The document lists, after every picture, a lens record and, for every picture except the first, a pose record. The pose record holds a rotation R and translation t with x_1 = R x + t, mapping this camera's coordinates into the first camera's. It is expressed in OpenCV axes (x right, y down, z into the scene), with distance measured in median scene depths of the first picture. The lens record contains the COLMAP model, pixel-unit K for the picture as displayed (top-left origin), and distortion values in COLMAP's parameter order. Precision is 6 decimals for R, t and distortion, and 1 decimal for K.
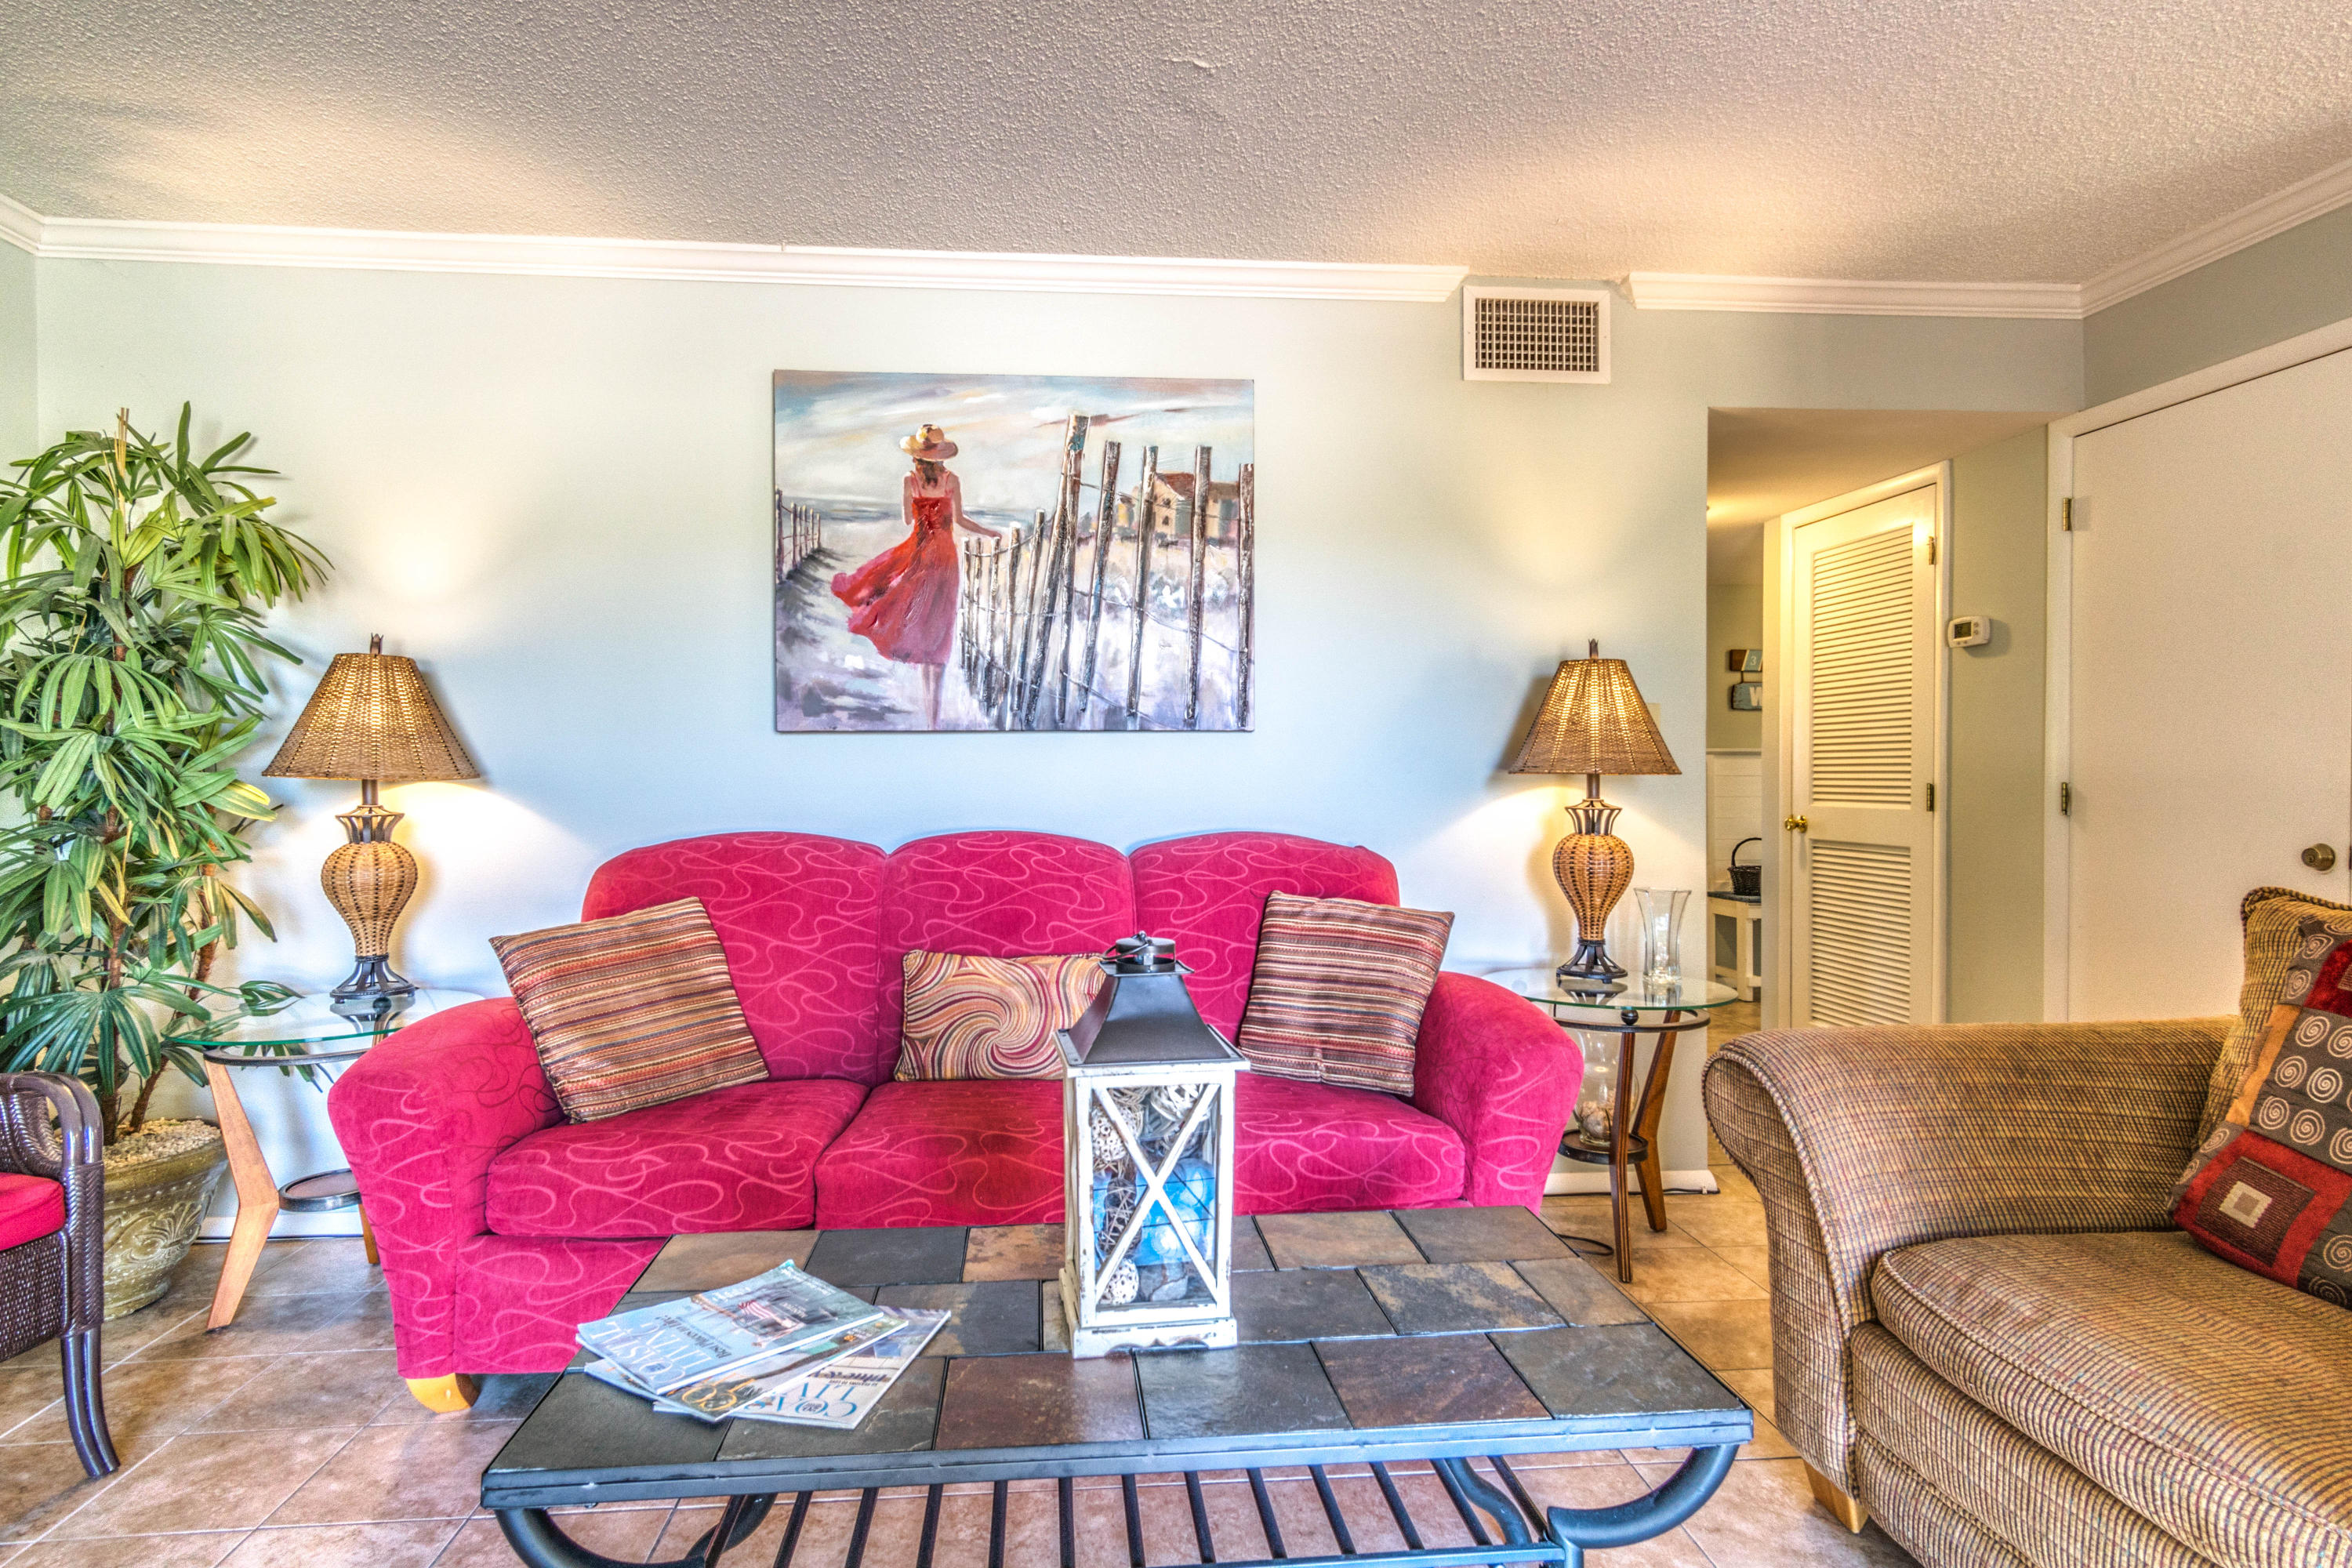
lens RADIAL K [[1274.2, 0, 1157.1], [0, 1274.2, 779.8], [0, 0, 1]] dist [-0.002718, 0.002779]
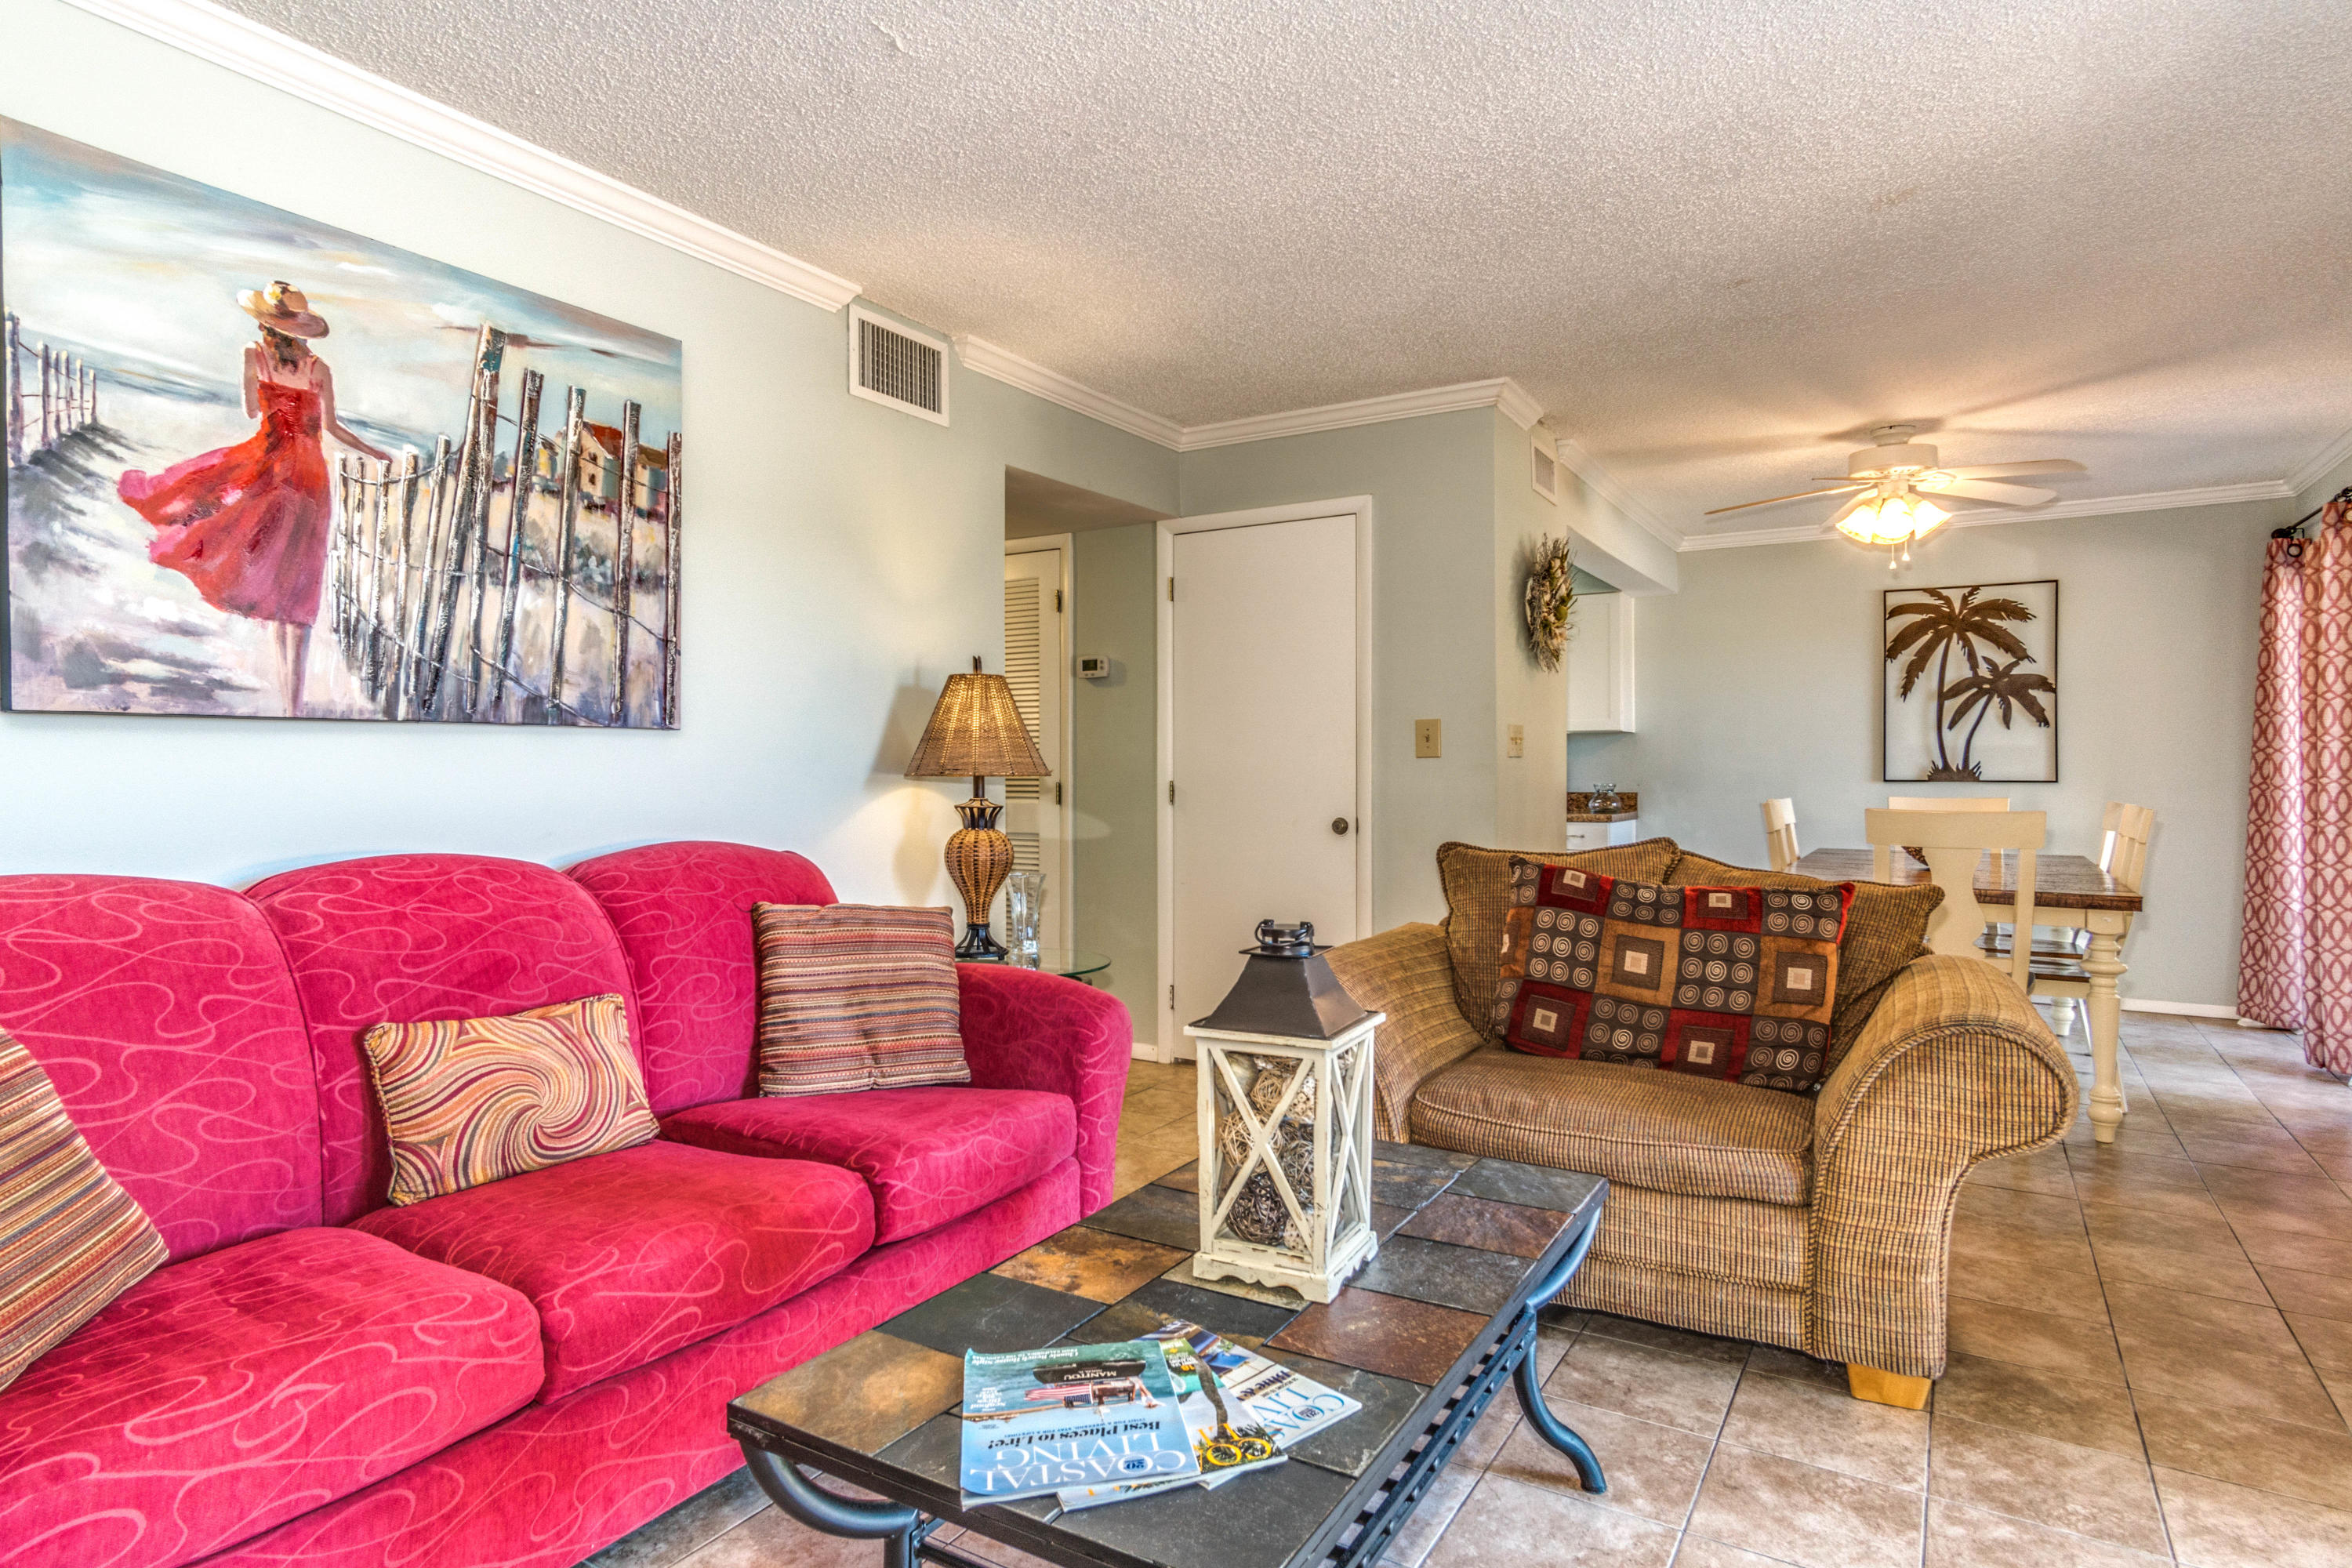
lens RADIAL K [[1274.2, 0, 1156.3], [0, 1274.2, 770.8], [0, 0, 1]] dist [-0.002718, 0.002779]
pose [[0.599134, 0.000126, 0.800649, -0.453664], [0.005681, 0.999974, -0.004409, -0.003275], [-0.800629, 0.007190, 0.599118, 0.194999]]
